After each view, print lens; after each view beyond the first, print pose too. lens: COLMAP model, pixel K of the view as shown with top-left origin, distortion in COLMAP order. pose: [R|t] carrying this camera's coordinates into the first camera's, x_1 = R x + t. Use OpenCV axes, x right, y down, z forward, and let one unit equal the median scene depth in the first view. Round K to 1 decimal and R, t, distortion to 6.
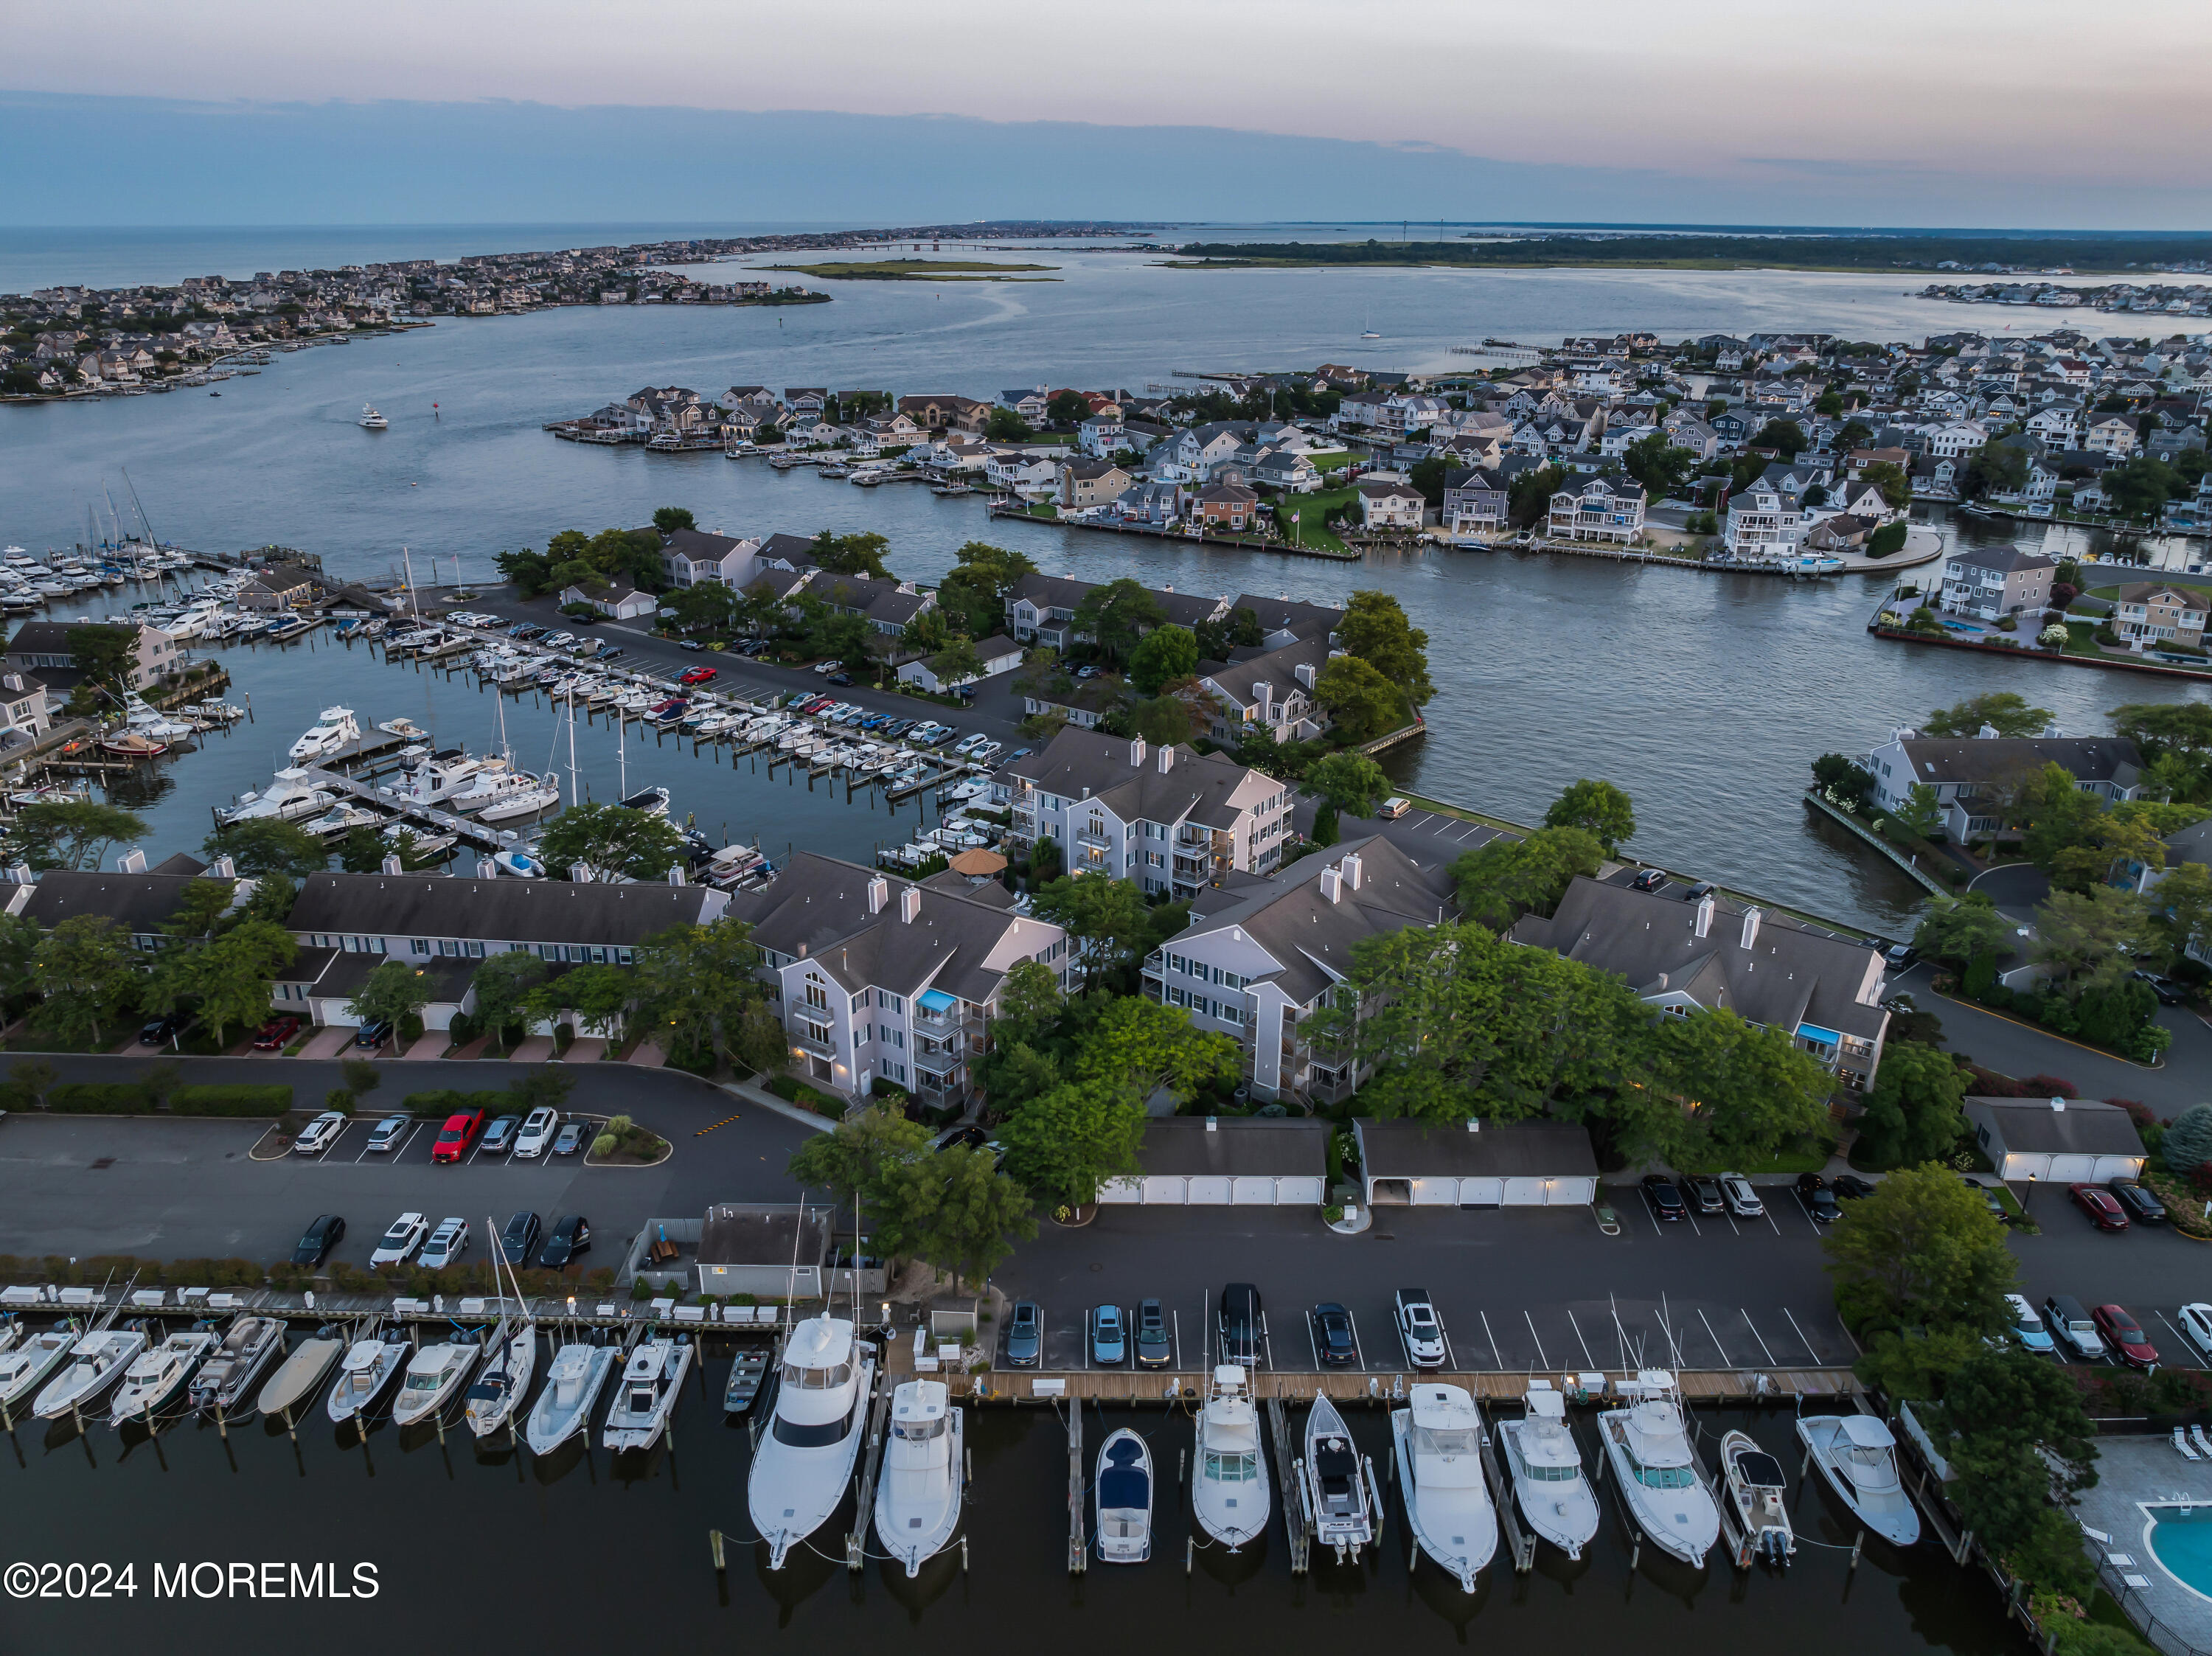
lens RADIAL K [[1551.1, 0, 1107.0], [0, 1551.1, 801.5], [0, 0, 1]] dist [-0.037617, -0.002229]
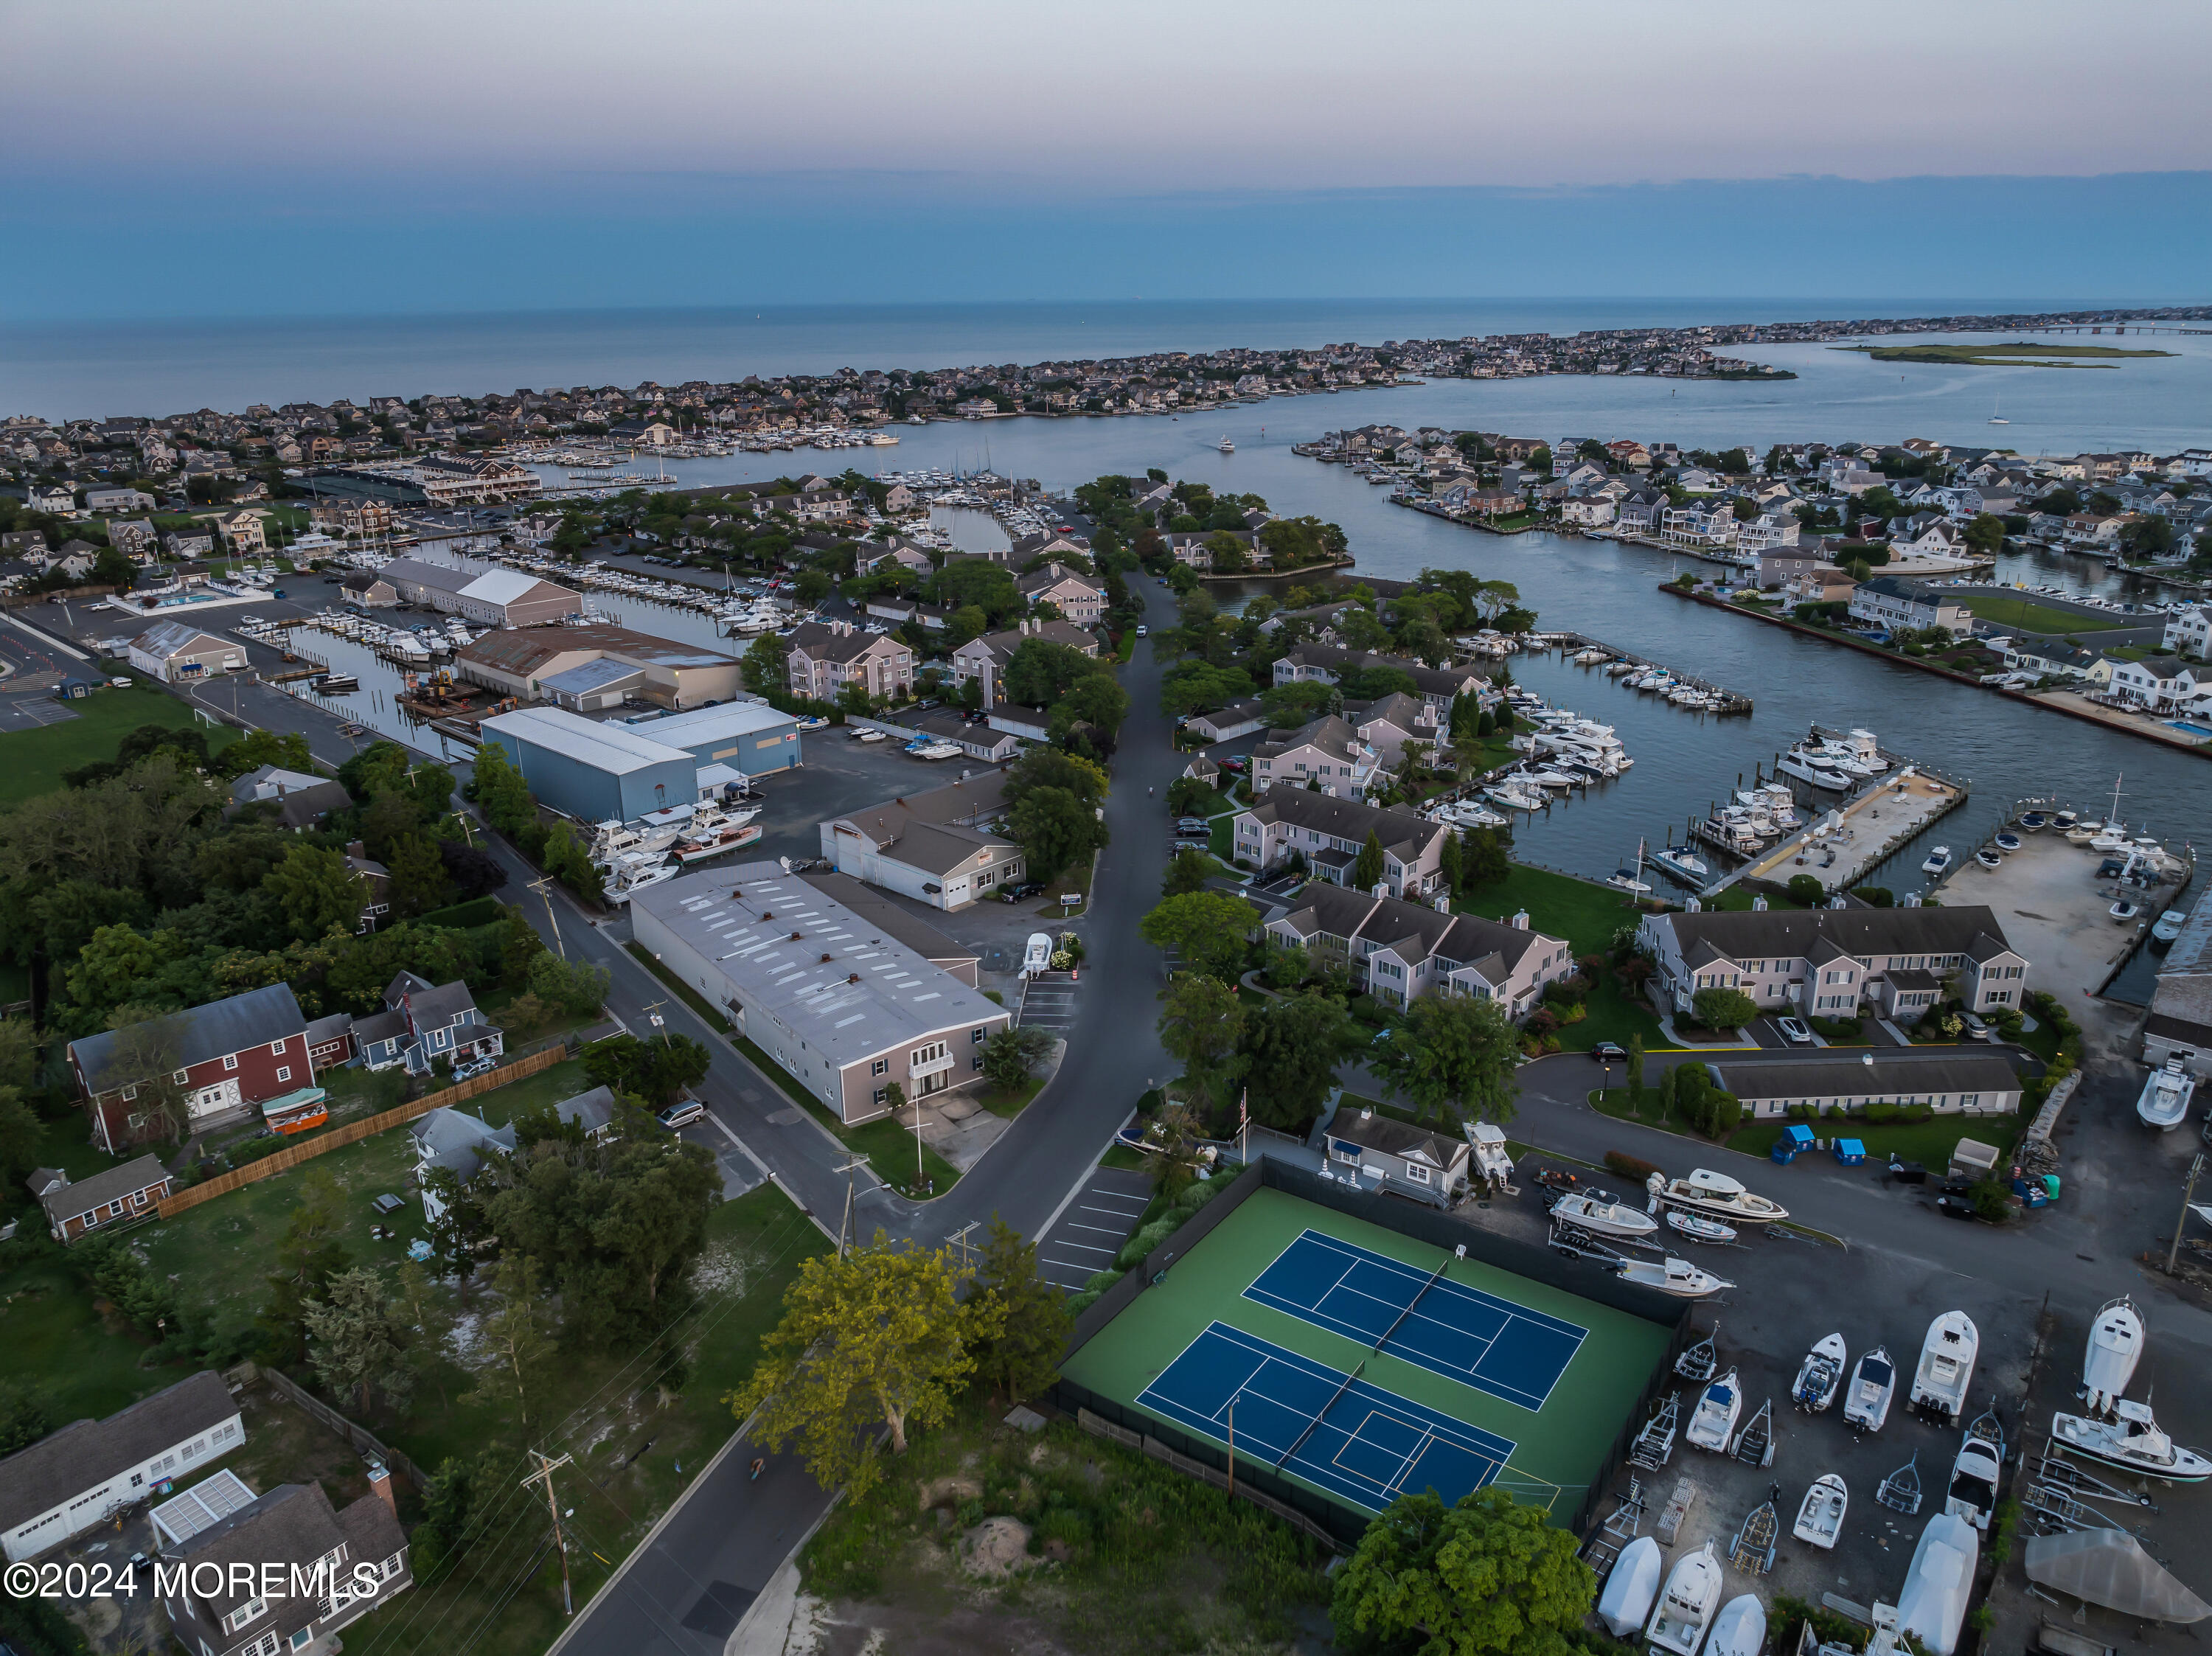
lens RADIAL K [[1551.1, 0, 1107.0], [0, 1551.1, 801.5], [0, 0, 1]] dist [-0.037617, -0.002229]
pose [[0.727653, 0.202632, -0.655333, 0.254413], [-0.230100, 0.972122, 0.045091, 0.036482], [0.646200, 0.117982, 0.753993, -0.119568]]
